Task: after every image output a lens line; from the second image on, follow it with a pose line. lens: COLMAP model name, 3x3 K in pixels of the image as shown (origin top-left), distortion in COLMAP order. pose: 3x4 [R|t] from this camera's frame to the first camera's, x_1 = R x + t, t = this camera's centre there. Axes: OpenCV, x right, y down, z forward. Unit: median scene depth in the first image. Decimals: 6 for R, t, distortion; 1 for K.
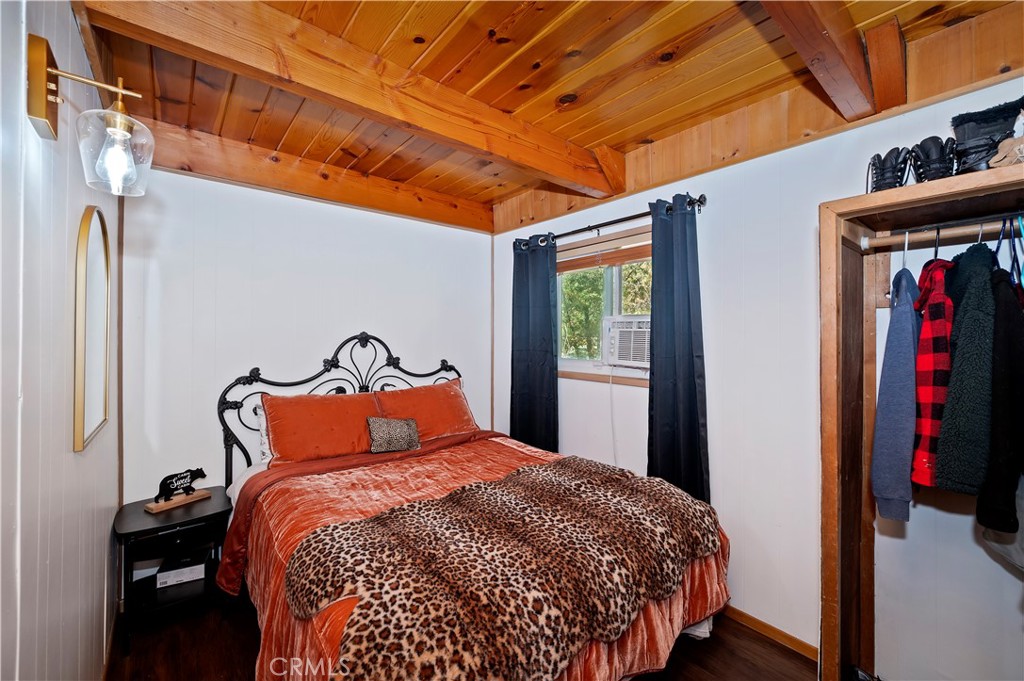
lens RADIAL K [[413.7, 0, 517.7], [0, 413.7, 332.4], [0, 0, 1]] dist [-0.000510, -0.000136]
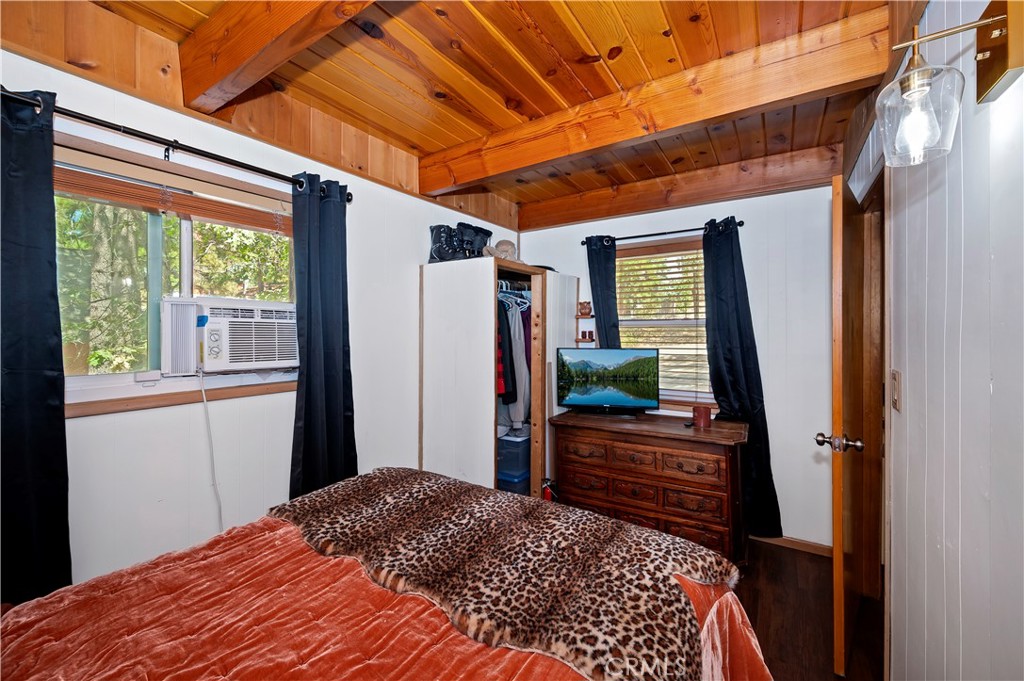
lens RADIAL K [[413.7, 0, 517.7], [0, 413.7, 332.4], [0, 0, 1]] dist [-0.000510, -0.000136]
pose [[-0.299735, -0.003792, 0.954015, -0.834105], [-0.001954, 0.999992, 0.003361, 0.017439], [-0.954021, -0.000857, -0.299740, 1.115212]]
